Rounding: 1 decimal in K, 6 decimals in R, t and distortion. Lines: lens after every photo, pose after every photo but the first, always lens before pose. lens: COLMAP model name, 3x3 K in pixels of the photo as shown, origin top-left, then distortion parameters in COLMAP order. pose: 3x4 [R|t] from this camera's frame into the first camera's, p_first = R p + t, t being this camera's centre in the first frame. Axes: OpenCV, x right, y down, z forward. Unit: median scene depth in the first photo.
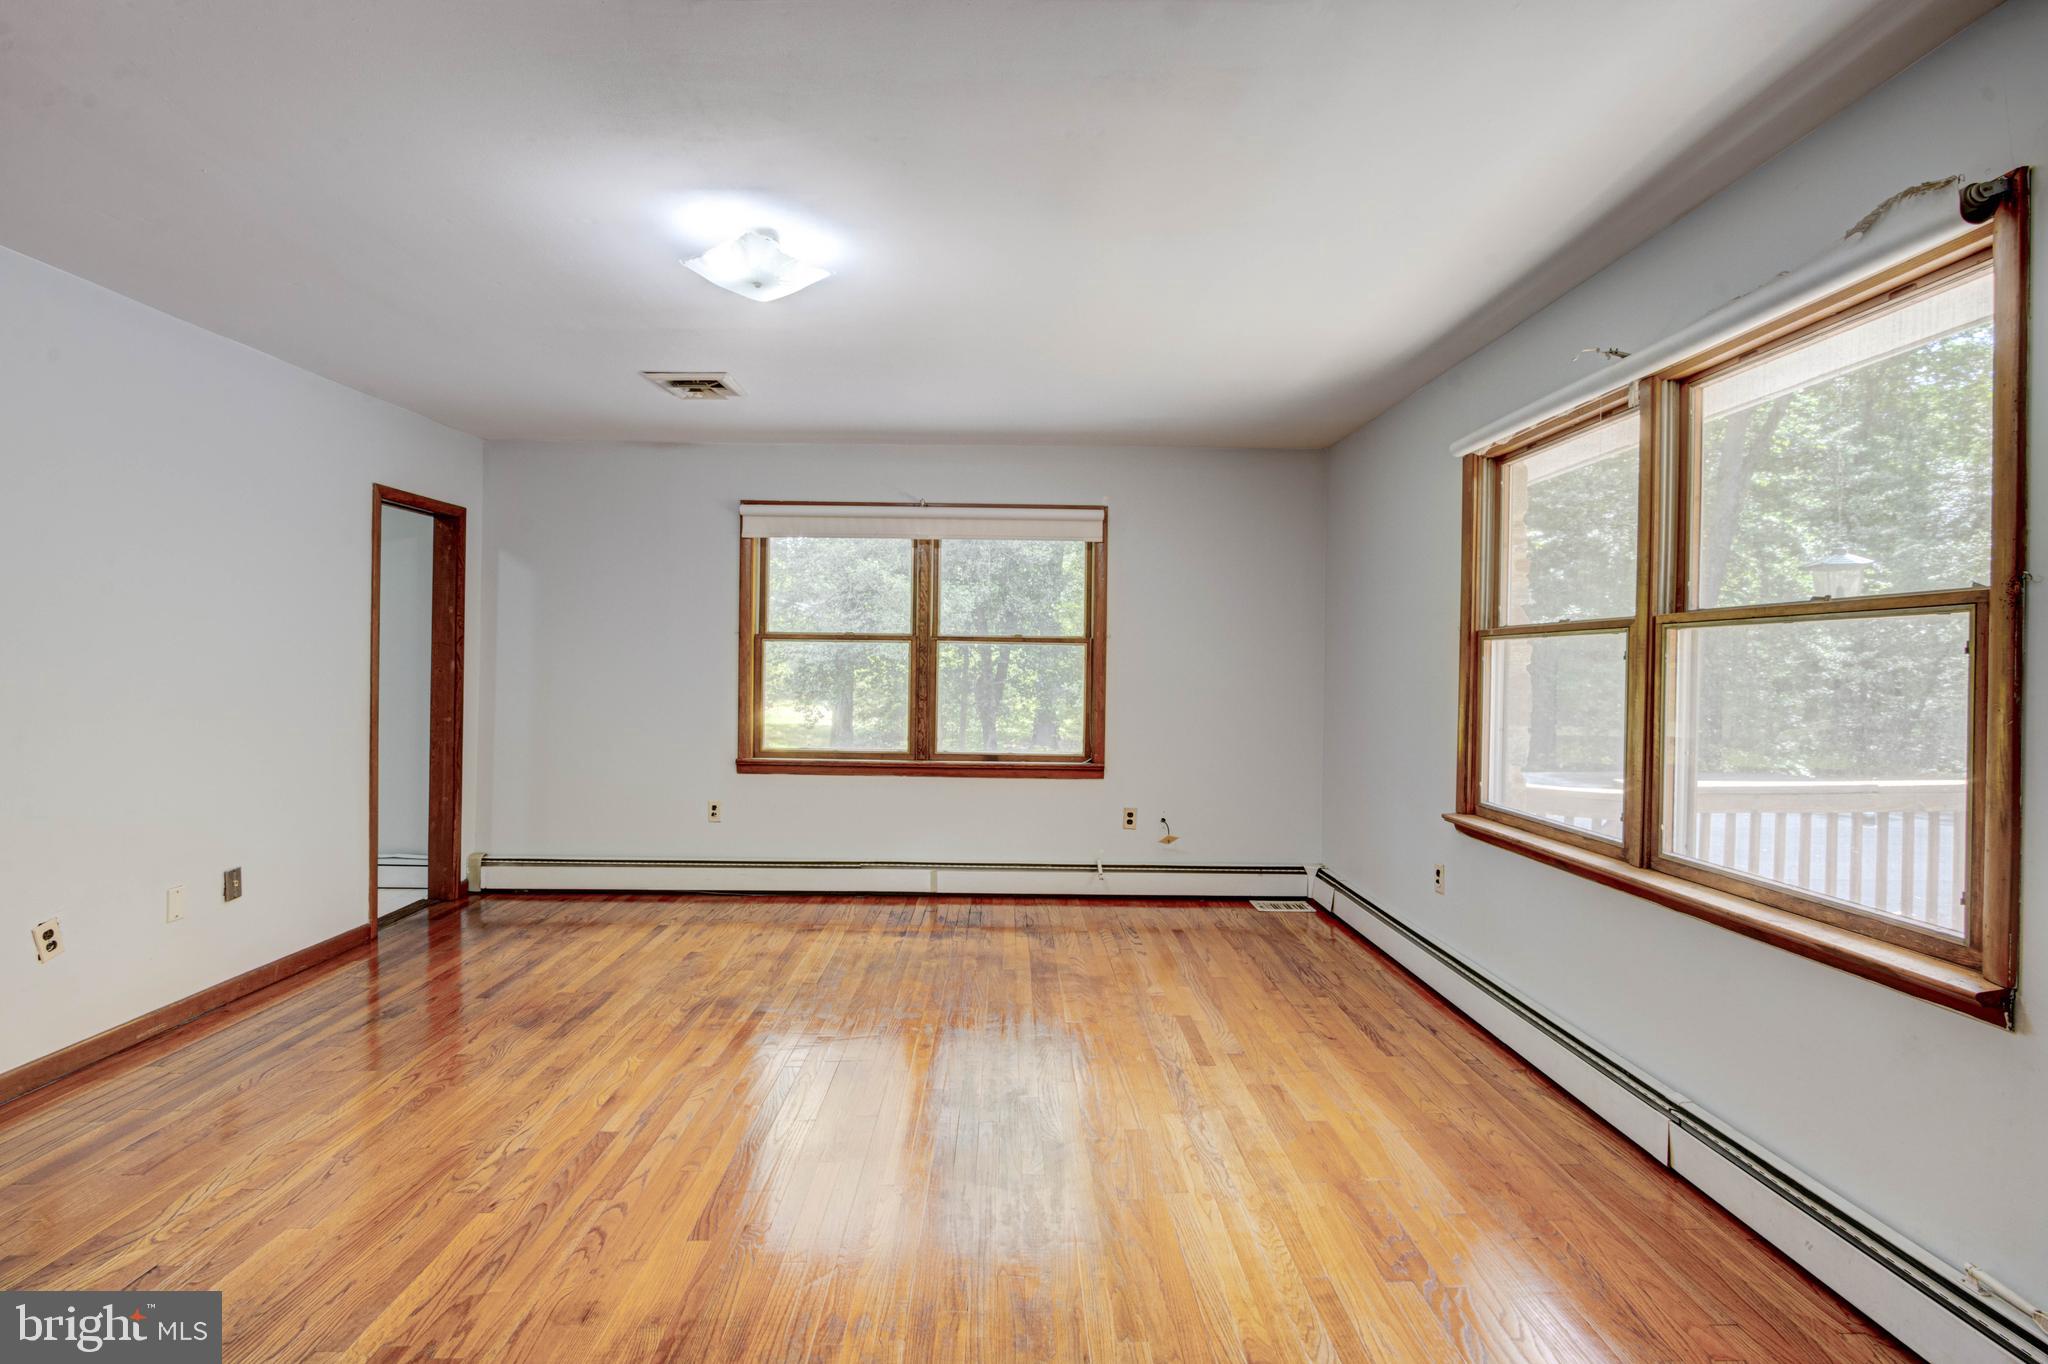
lens RADIAL K [[953.4, 0, 1024.3], [0, 953.4, 681.7], [0, 0, 1]] dist [-0.017743, 0.003079]
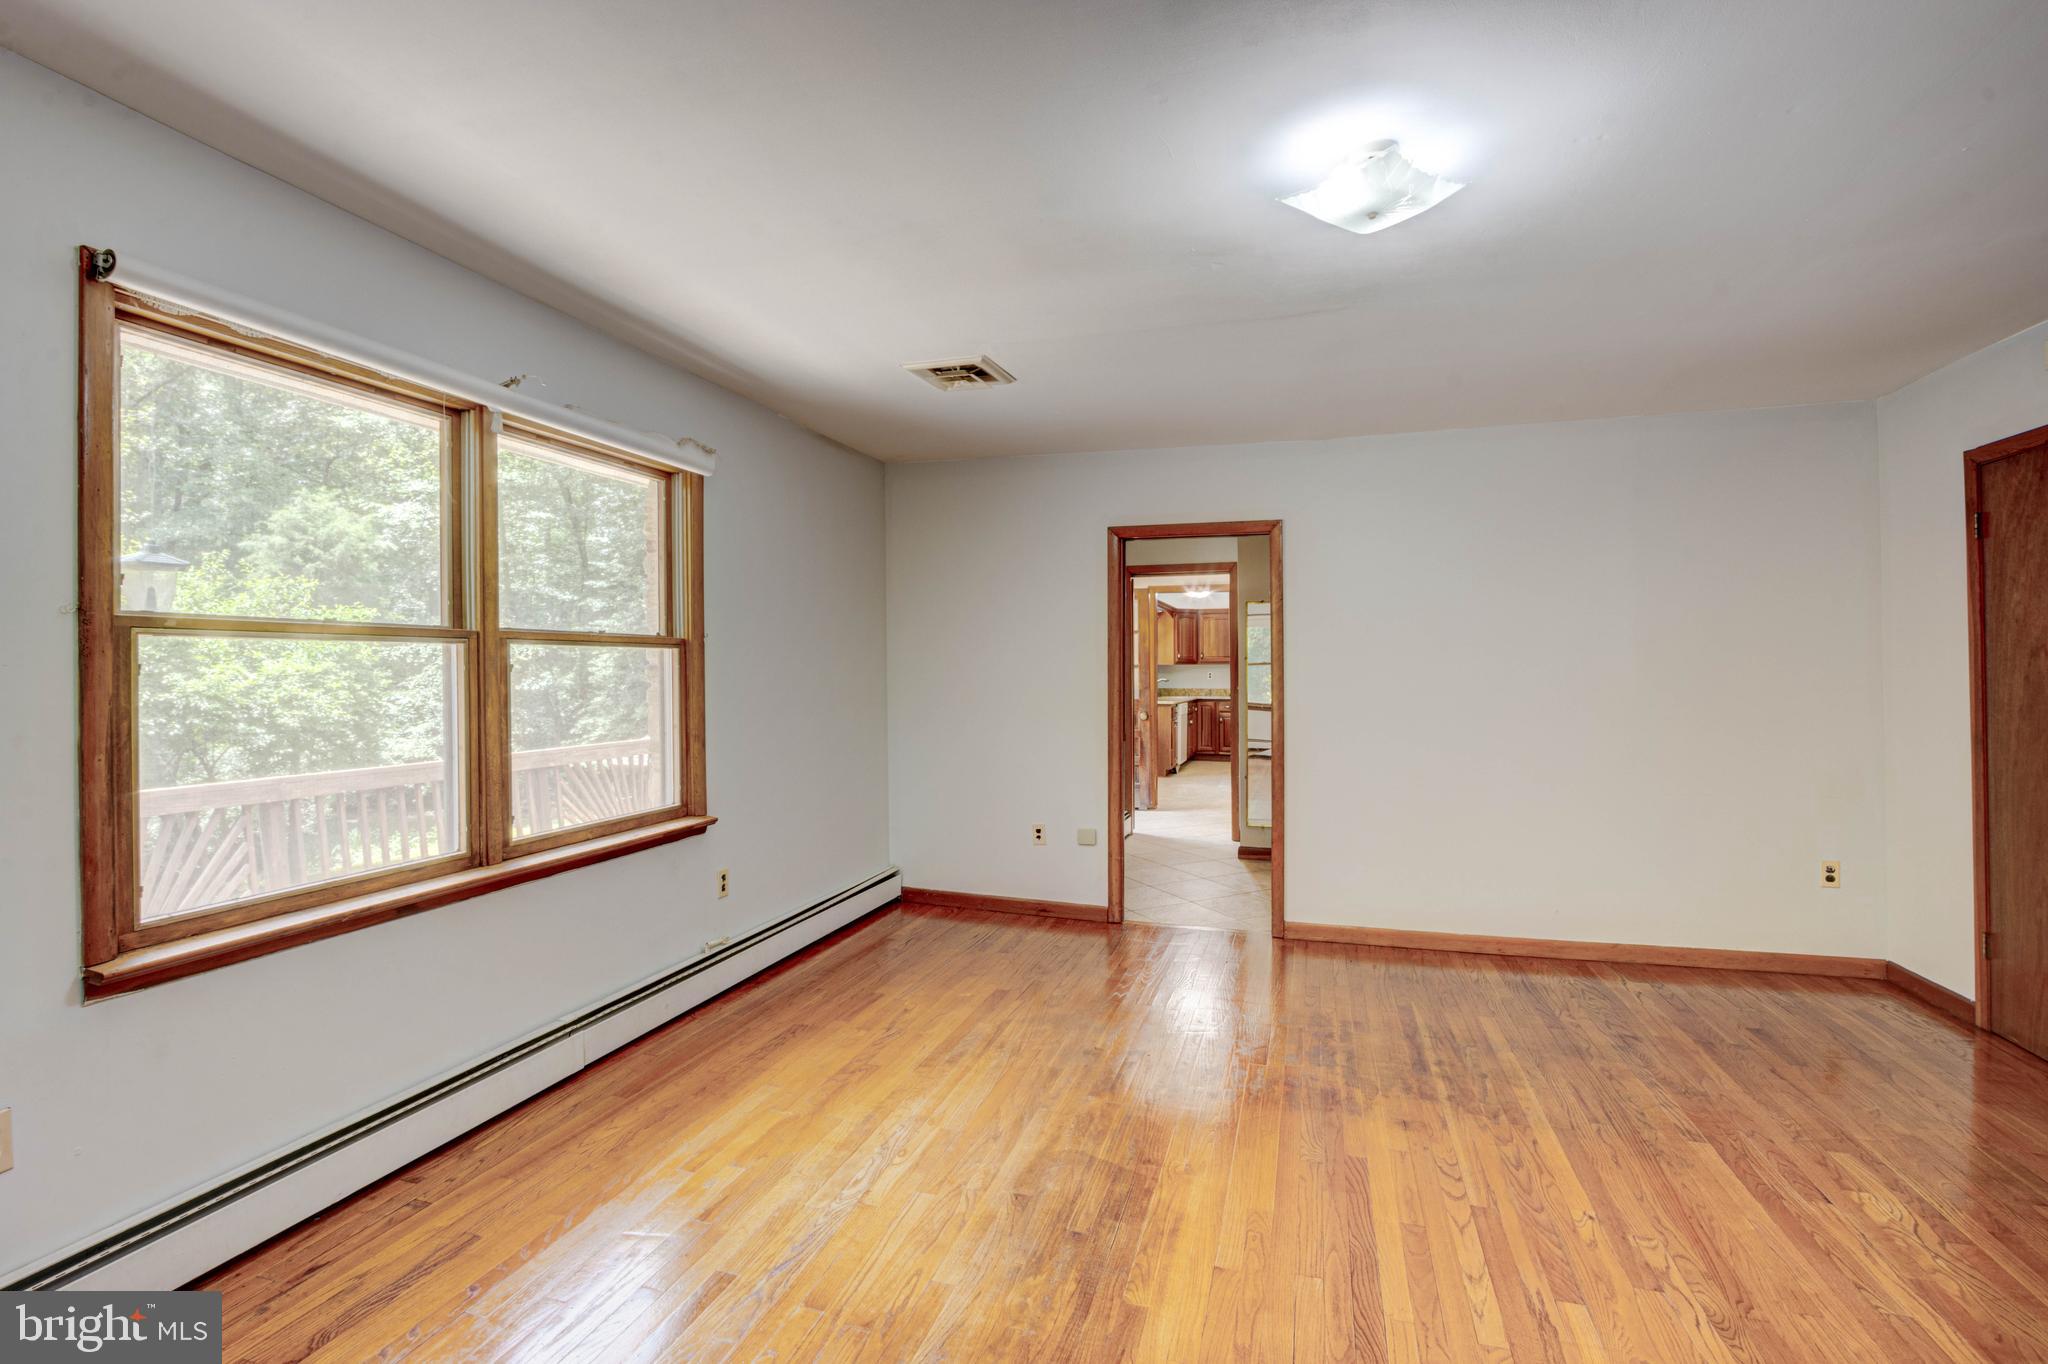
lens RADIAL K [[953.4, 0, 994.2], [0, 953.4, 673.9], [0, 0, 1]] dist [-0.017743, 0.003079]
pose [[-0.940843, -0.012834, 0.338601, -0.246792], [-0.004774, 0.999685, 0.024624, -0.049140], [-0.338810, 0.021551, -0.940608, 1.833532]]
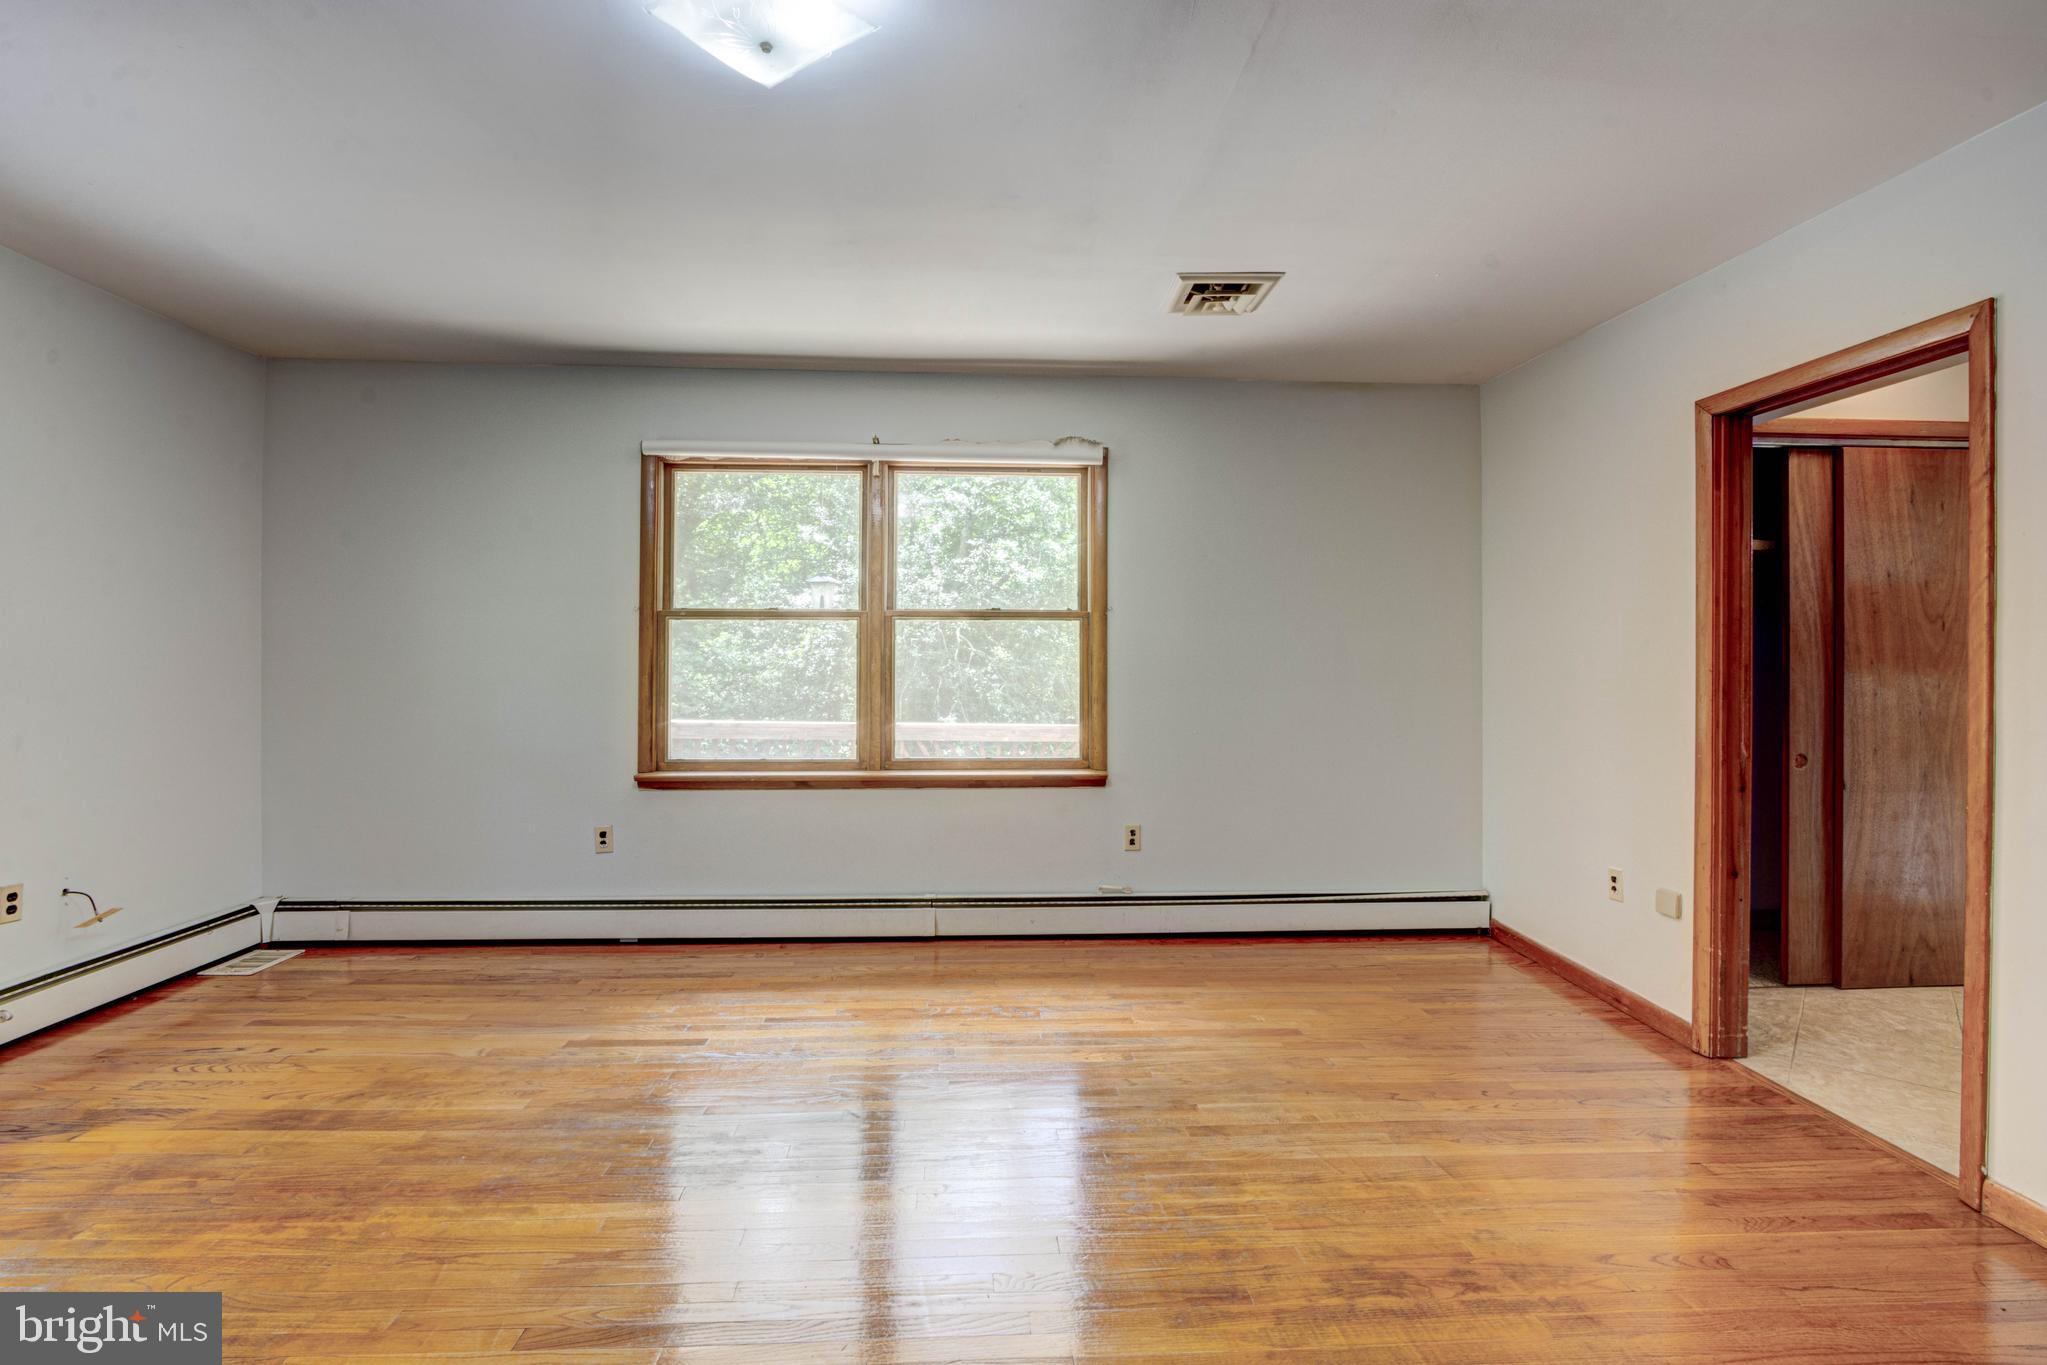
lens RADIAL K [[952.9, 0, 1033.1], [0, 952.9, 674.3], [0, 0, 1]] dist [-0.017743, 0.003079]
pose [[-0.036952, -0.035690, 0.998680, -0.945066], [0.010815, 0.999289, 0.036112, -0.019073], [-0.999259, 0.012135, -0.036540, 0.805488]]
